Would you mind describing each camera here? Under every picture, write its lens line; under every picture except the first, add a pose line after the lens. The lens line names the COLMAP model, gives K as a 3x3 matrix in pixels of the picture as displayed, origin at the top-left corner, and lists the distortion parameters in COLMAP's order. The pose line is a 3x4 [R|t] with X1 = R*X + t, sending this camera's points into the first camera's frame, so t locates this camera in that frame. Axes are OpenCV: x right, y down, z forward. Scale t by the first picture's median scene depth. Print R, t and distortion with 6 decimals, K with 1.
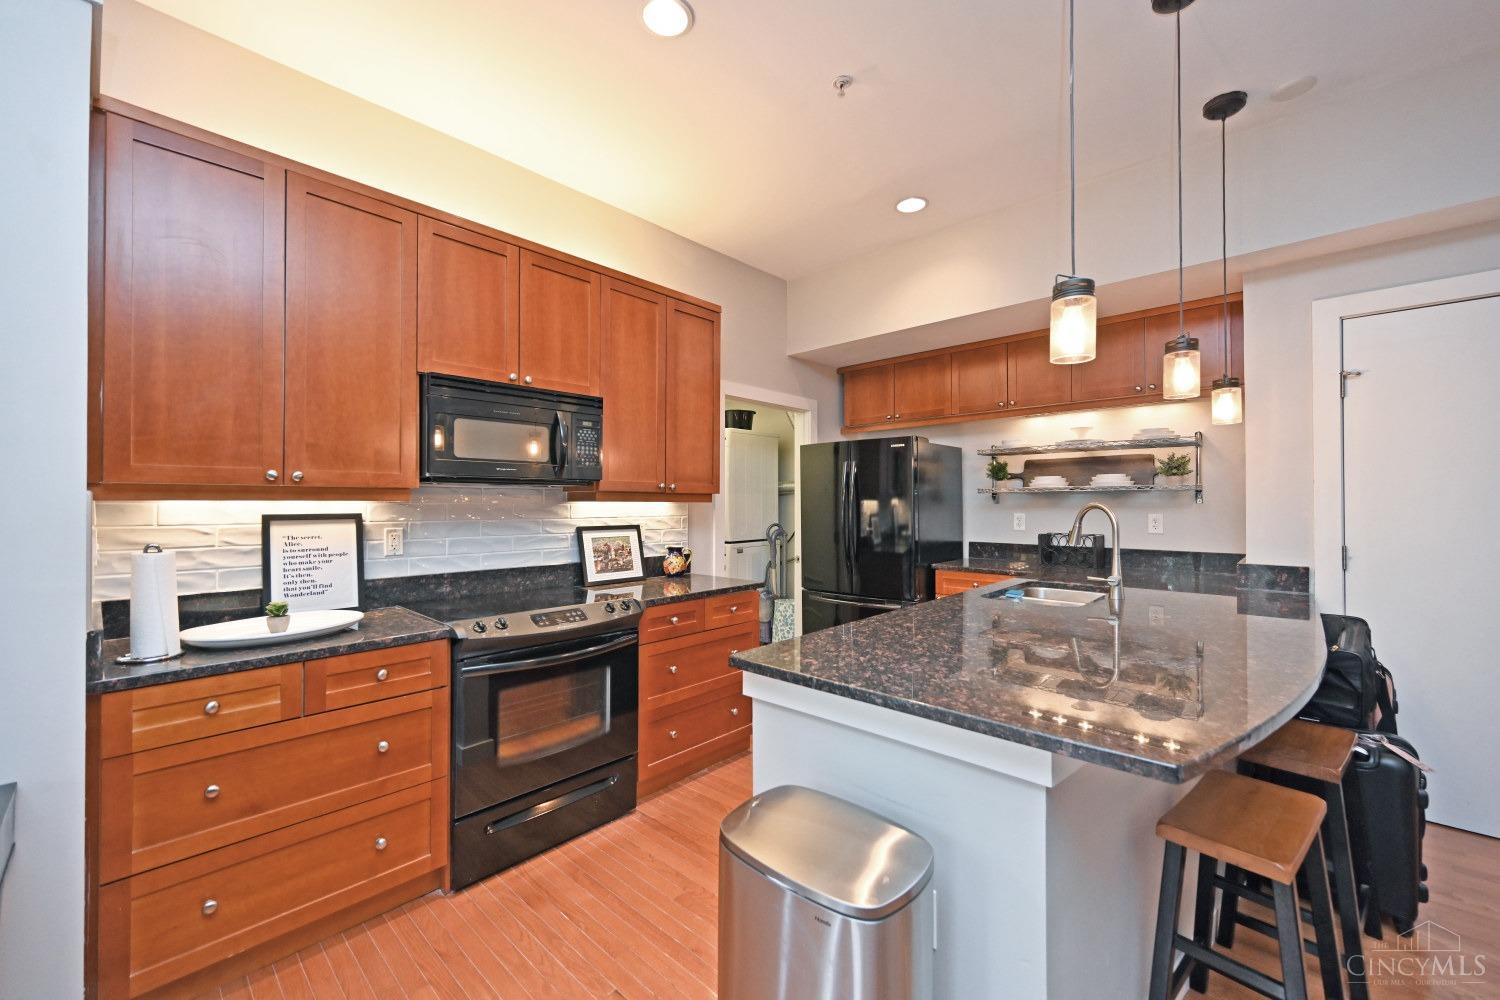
lens RADIAL K [[592.7, 0, 751.9], [0, 592.7, 494.5], [0, 0, 1]] dist [-0.001650, -0.000180]
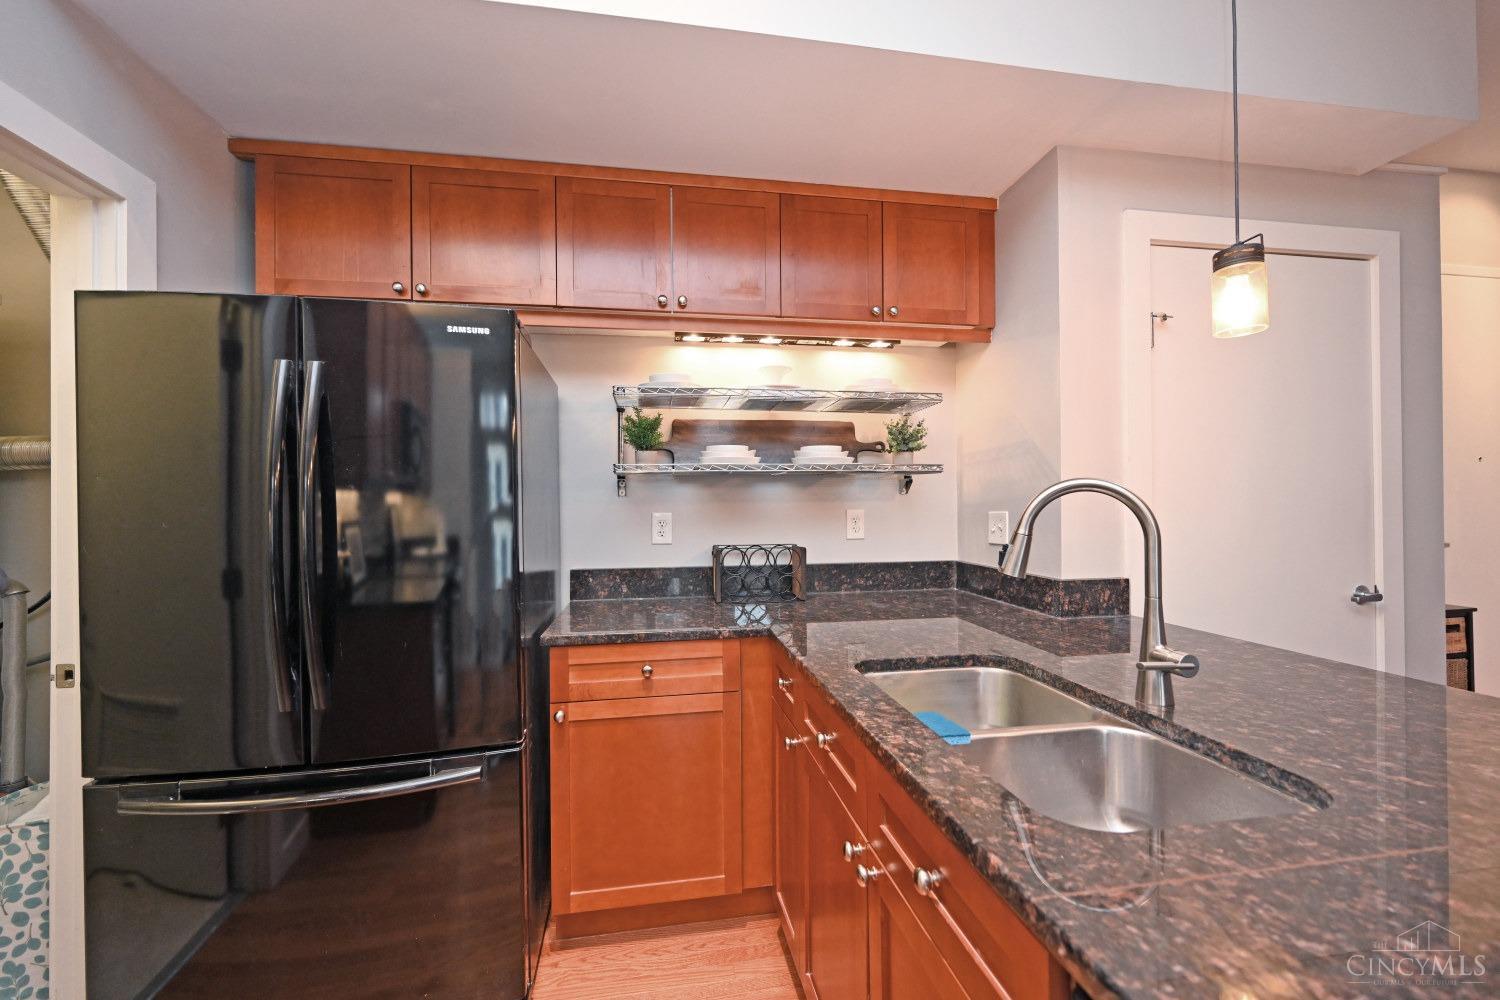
lens RADIAL K [[592.7, 0, 751.3], [0, 592.7, 503.3], [0, 0, 1]] dist [-0.001650, -0.000180]
pose [[0.614957, 0.000872, 0.788560, 0.083260], [-0.003771, 0.999991, 0.001836, 0.029834], [-0.788551, -0.004103, 0.614955, 0.819051]]
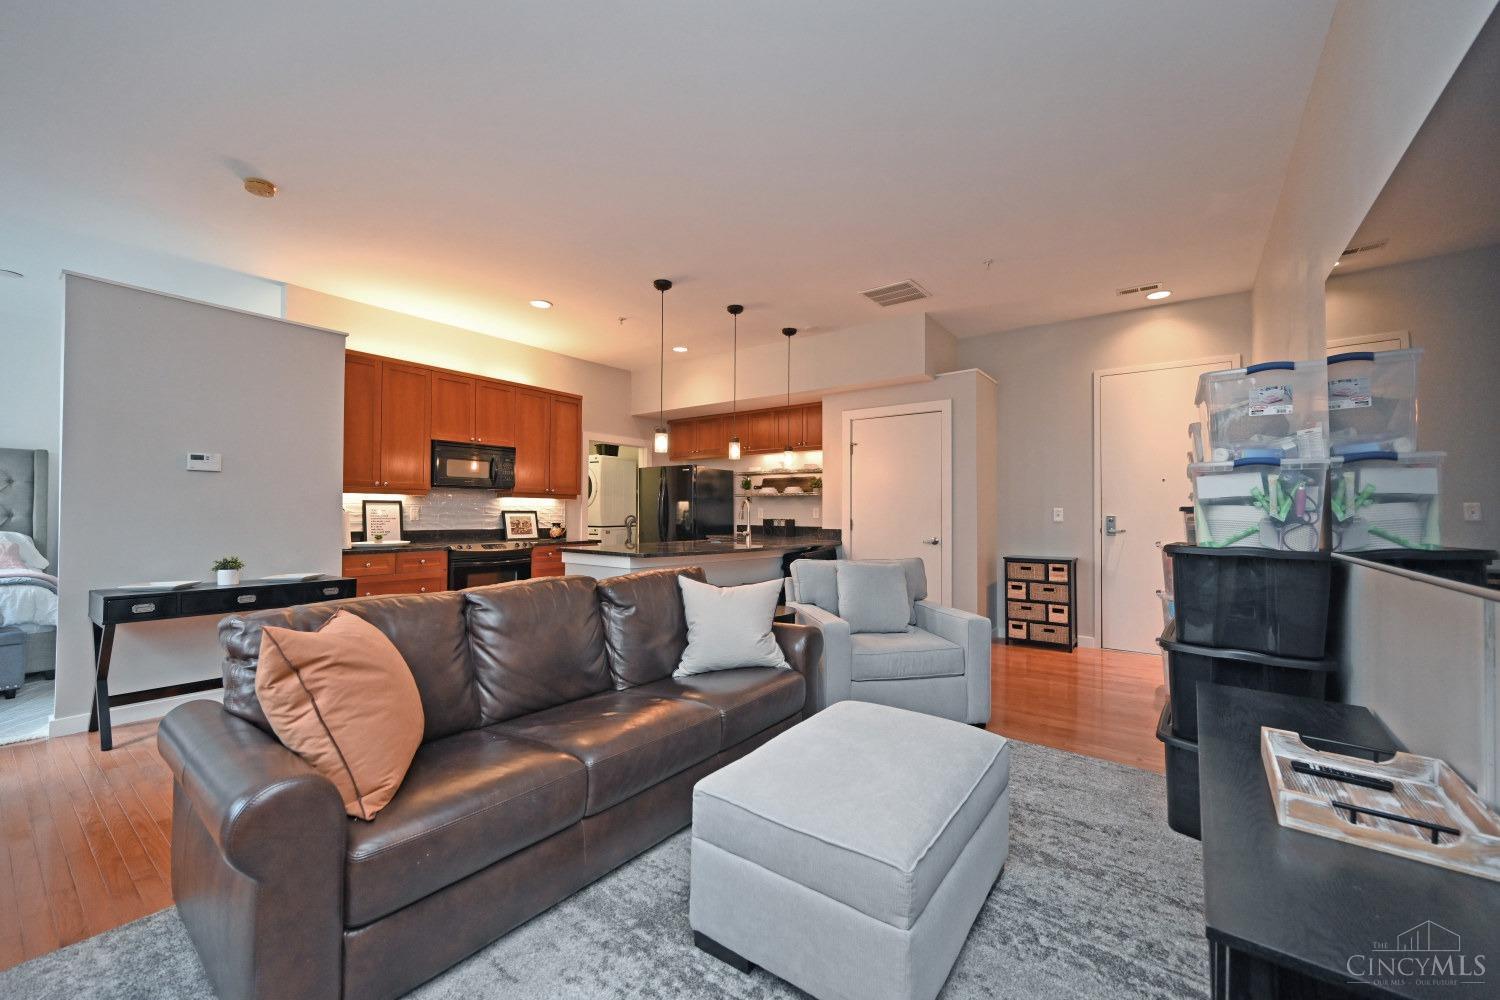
lens RADIAL K [[592.7, 0, 756.1], [0, 592.7, 502.9], [0, 0, 1]] dist [-0.001650, -0.000180]
pose [[0.993060, 0.008070, 0.117329, 0.318702], [-0.007819, 0.999966, -0.002600, 0.028244], [-0.117346, 0.001664, 0.993090, -1.076028]]
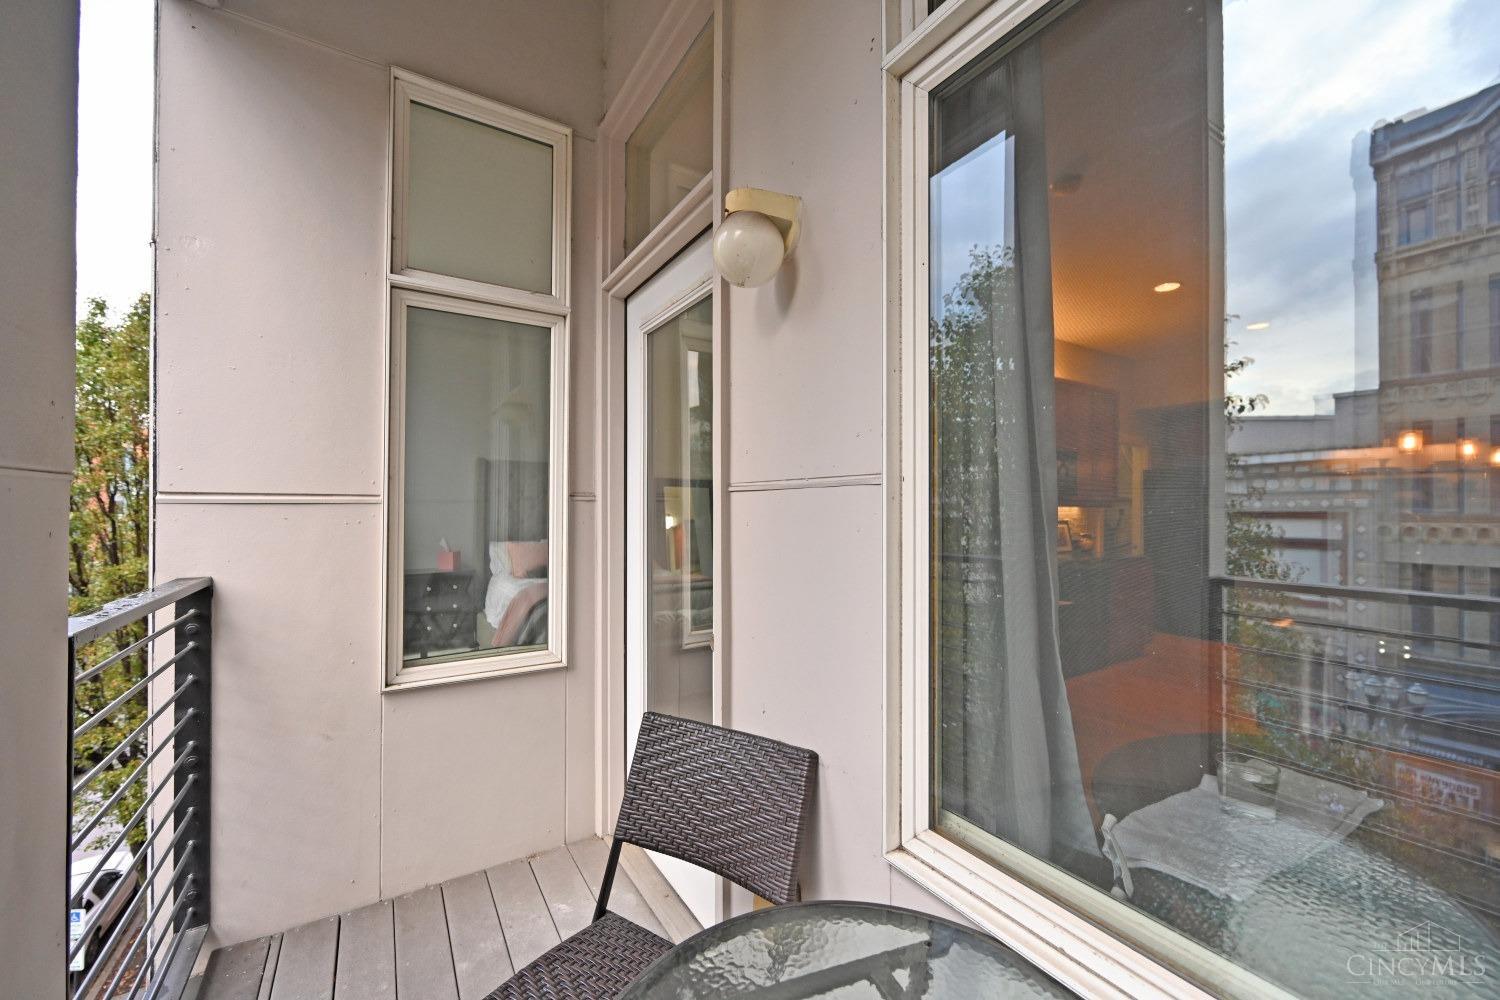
lens RADIAL K [[592.7, 0, 746.5], [0, 592.7, 503.4], [0, 0, 1]] dist [-0.001650, -0.000180]
pose [[0.963687, 0.004597, -0.266996, -0.699842], [-0.005017, 0.999987, -0.000892, 0.008974], [0.266988, 0.002199, 0.963697, -1.002002]]
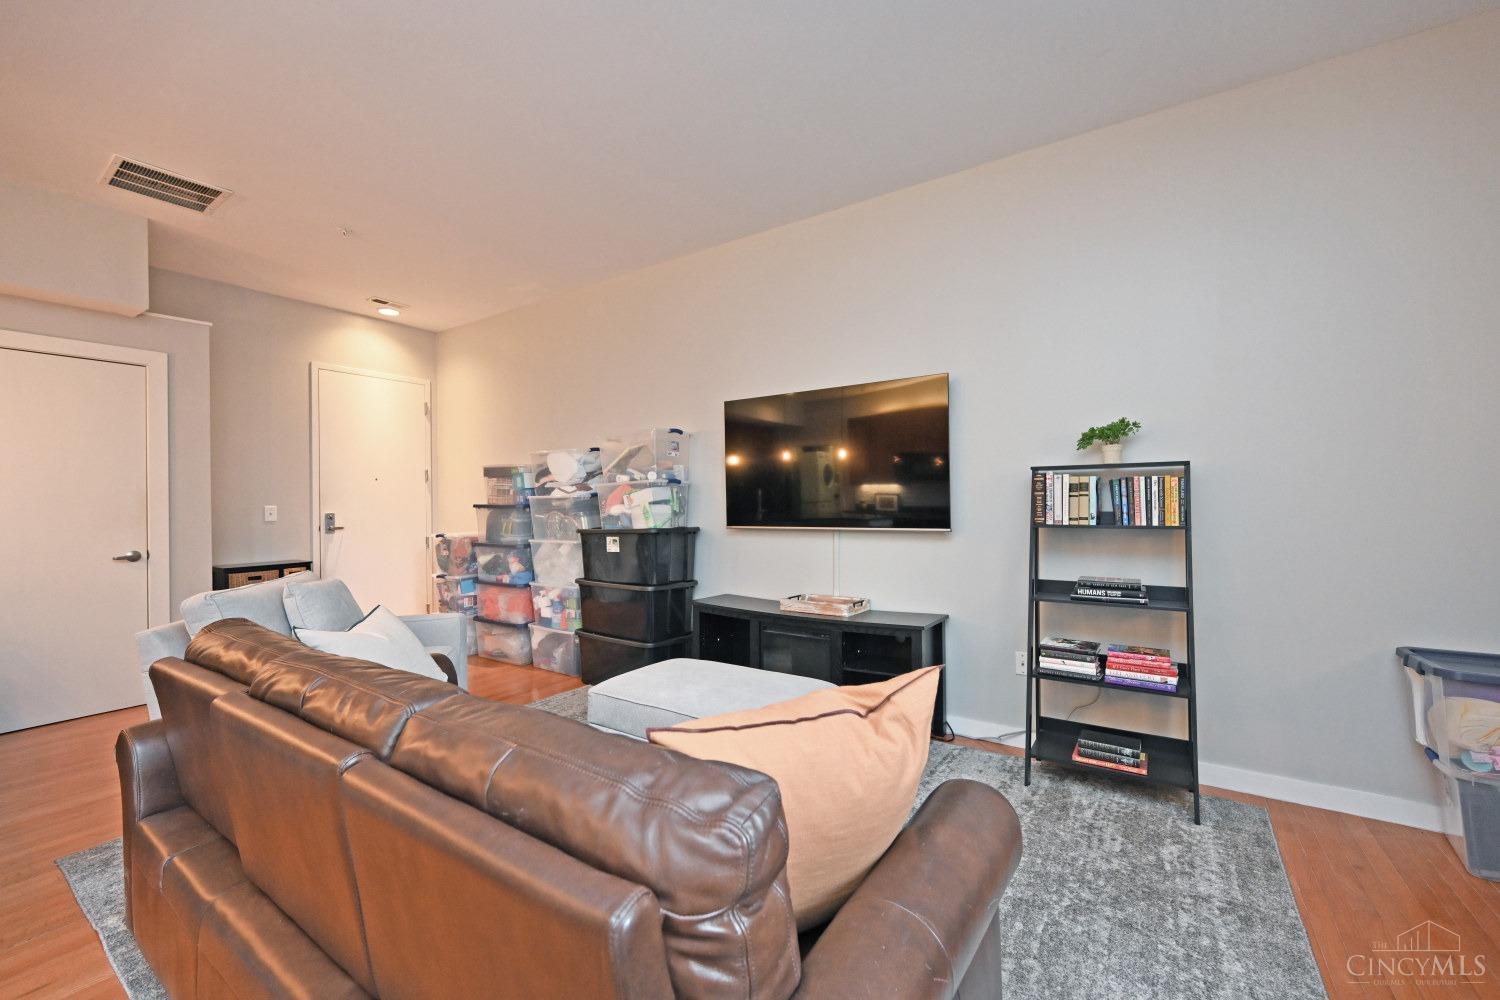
lens RADIAL K [[592.7, 0, 738.1], [0, 592.7, 500.8], [0, 0, 1]] dist [-0.001650, -0.000180]
pose [[-0.149926, 0.002329, 0.988694, -0.322532], [-0.003790, 0.999989, -0.002930, 0.018880], [-0.988690, -0.004186, -0.149916, -0.382309]]
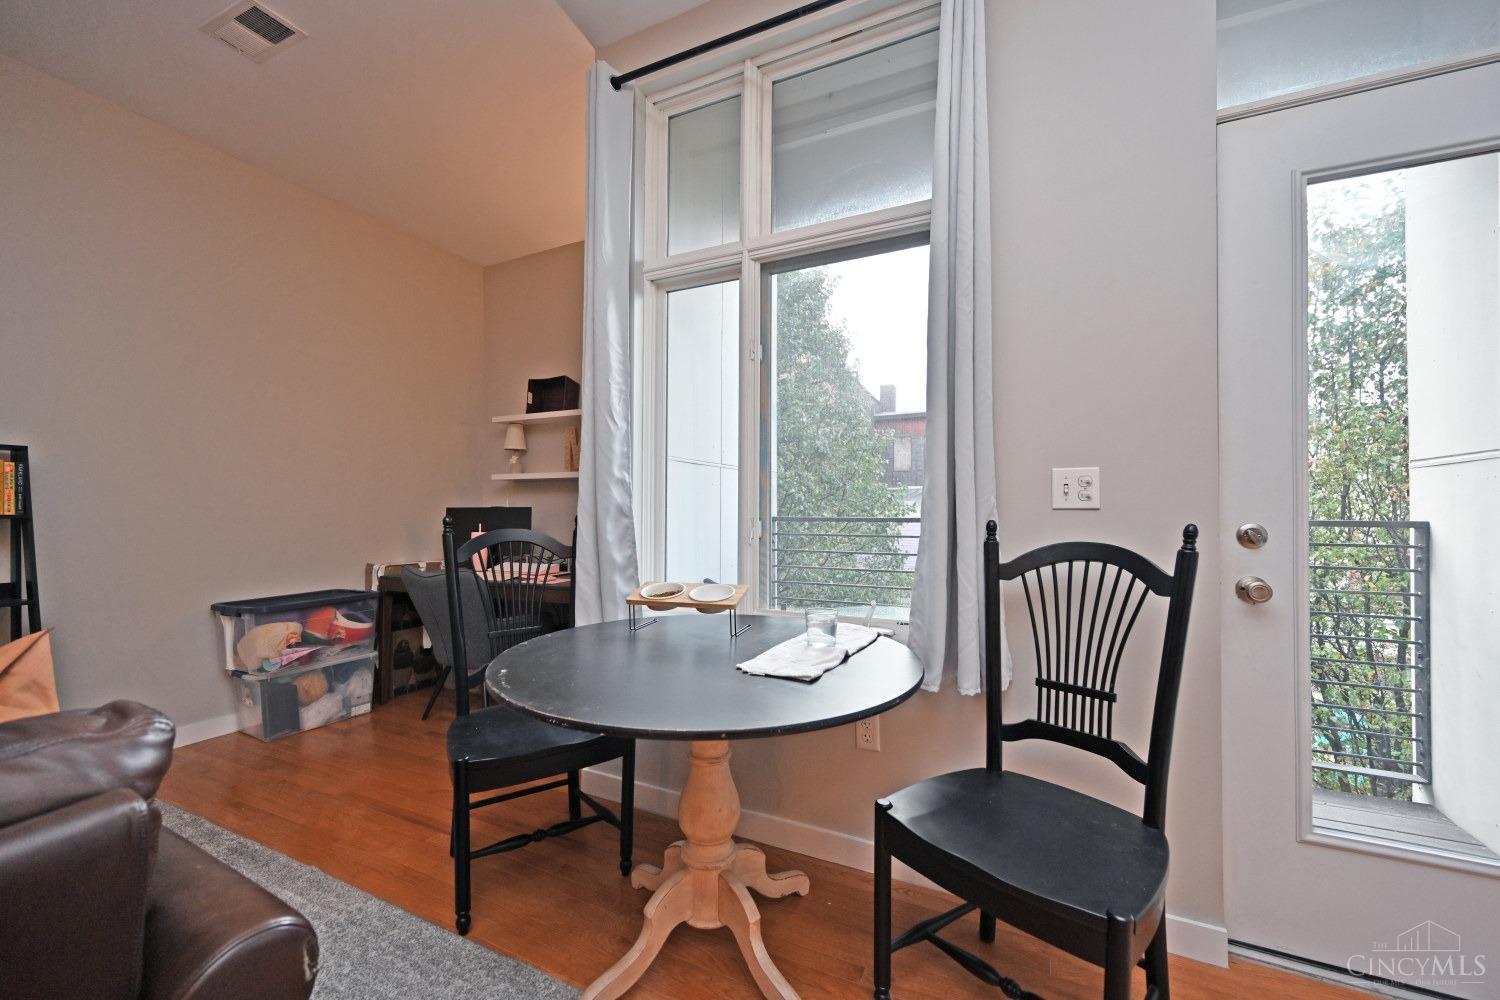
lens RADIAL K [[592.7, 0, 749.8], [0, 592.7, 505.7], [0, 0, 1]] dist [-0.001650, -0.000180]
pose [[-0.953712, -0.000764, -0.300721, -0.269070], [0.006460, 0.999714, -0.023030, 0.061183], [0.300652, -0.023907, -0.953434, -0.107550]]
